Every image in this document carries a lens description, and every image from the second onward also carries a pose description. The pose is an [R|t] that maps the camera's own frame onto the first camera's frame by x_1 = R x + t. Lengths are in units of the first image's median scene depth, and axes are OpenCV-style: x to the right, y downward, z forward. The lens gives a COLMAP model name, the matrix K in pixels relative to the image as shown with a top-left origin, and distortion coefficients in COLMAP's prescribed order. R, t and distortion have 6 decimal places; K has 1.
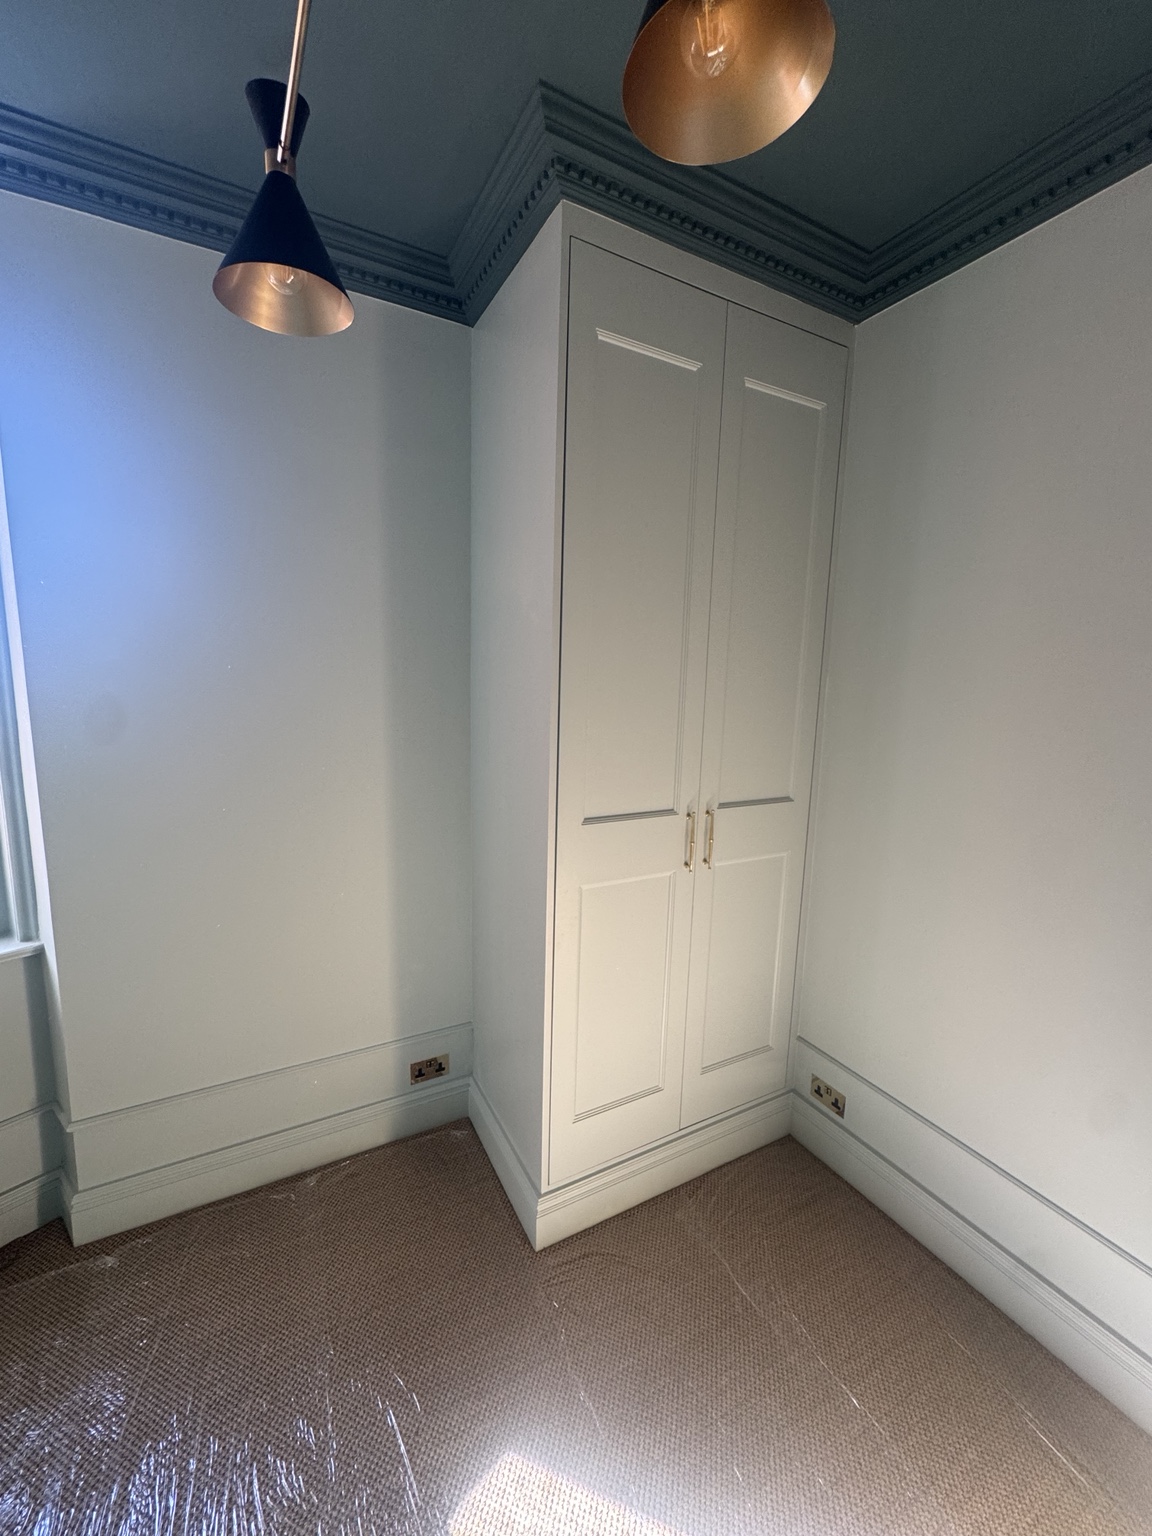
lens RADIAL K [[615.2, 0, 576.0], [0, 615.2, 768.0], [0, 0, 1]] dist [-0.005042, 0.000837]
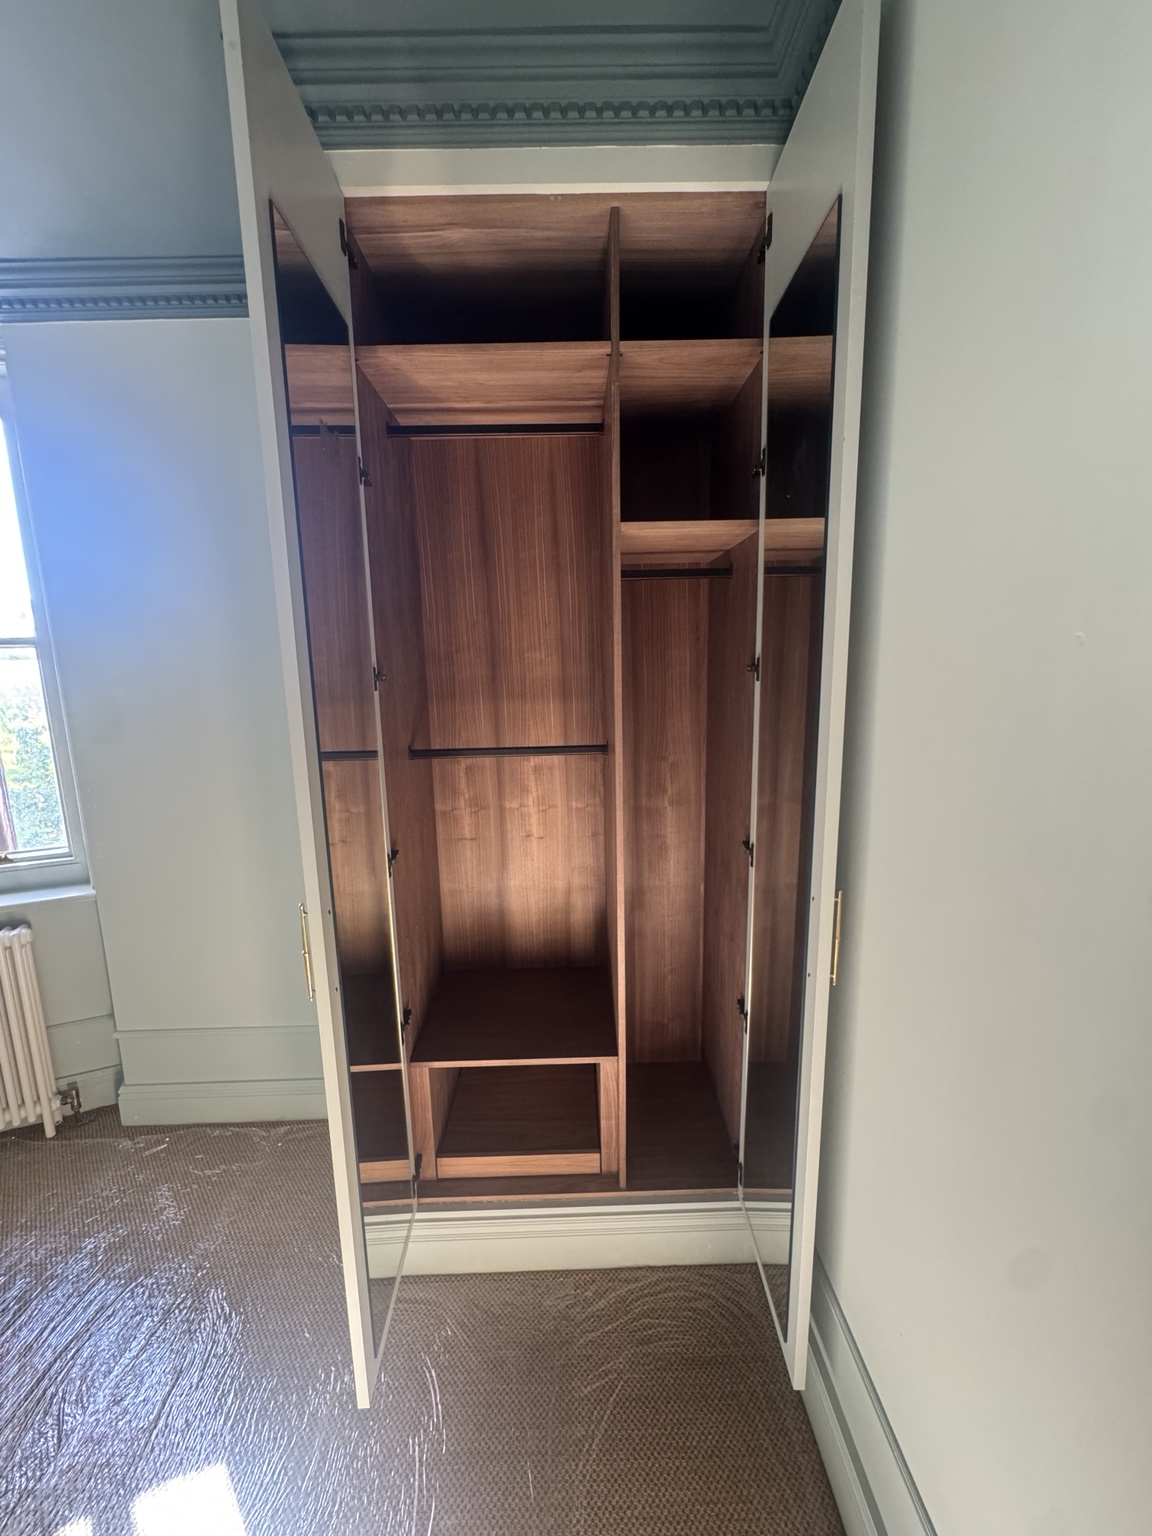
lens RADIAL K [[615.2, 0, 576.0], [0, 615.2, 768.0], [0, 0, 1]] dist [-0.005042, 0.000837]
pose [[0.887635, 0.027280, -0.459740, 0.665444], [-0.030592, 0.999532, 0.000244, -0.000049], [0.459531, 0.013848, 0.888054, 0.312716]]
